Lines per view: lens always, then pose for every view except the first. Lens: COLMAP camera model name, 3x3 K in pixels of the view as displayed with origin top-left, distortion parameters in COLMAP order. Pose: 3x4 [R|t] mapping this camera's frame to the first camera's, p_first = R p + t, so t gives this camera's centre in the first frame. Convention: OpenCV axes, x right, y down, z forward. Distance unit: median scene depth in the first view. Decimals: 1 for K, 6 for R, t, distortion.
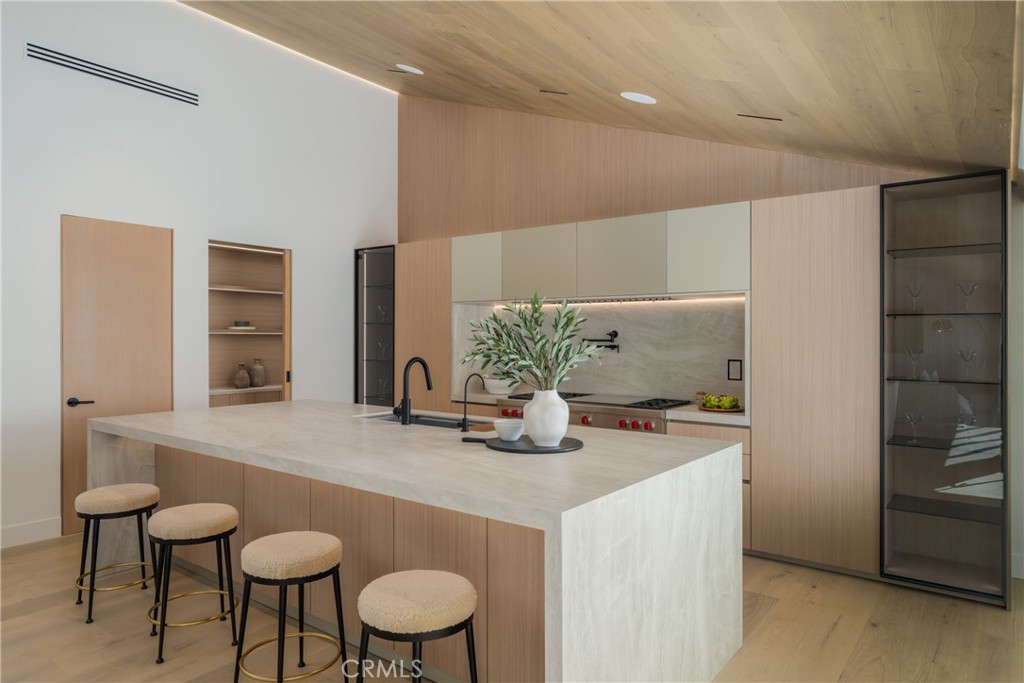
lens RADIAL K [[625.7, 0, 513.0], [0, 625.7, 332.9], [0, 0, 1]] dist [-0.004983, -0.001131]
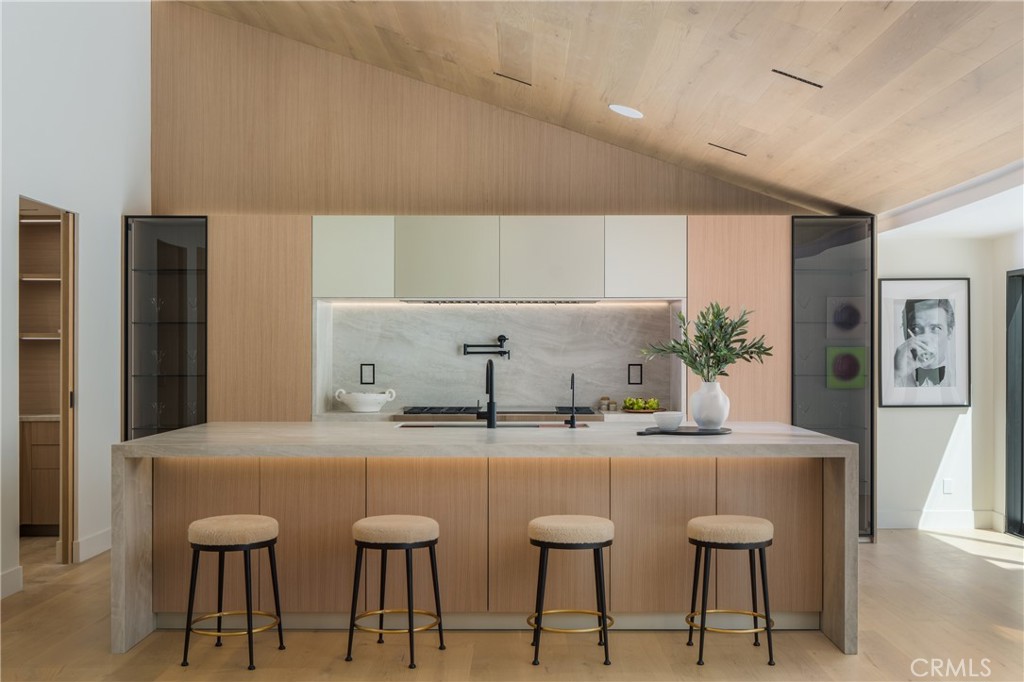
lens RADIAL K [[1014.4, 0, 512.0], [0, 1014.4, 341.0], [0, 0, 1]] dist [0.006468, 0.006962]
pose [[0.816000, 0.002423, 0.578046, -0.696087], [-0.001166, 0.999996, -0.002545, 0.009079], [-0.578050, 0.001403, 0.816000, -0.207505]]
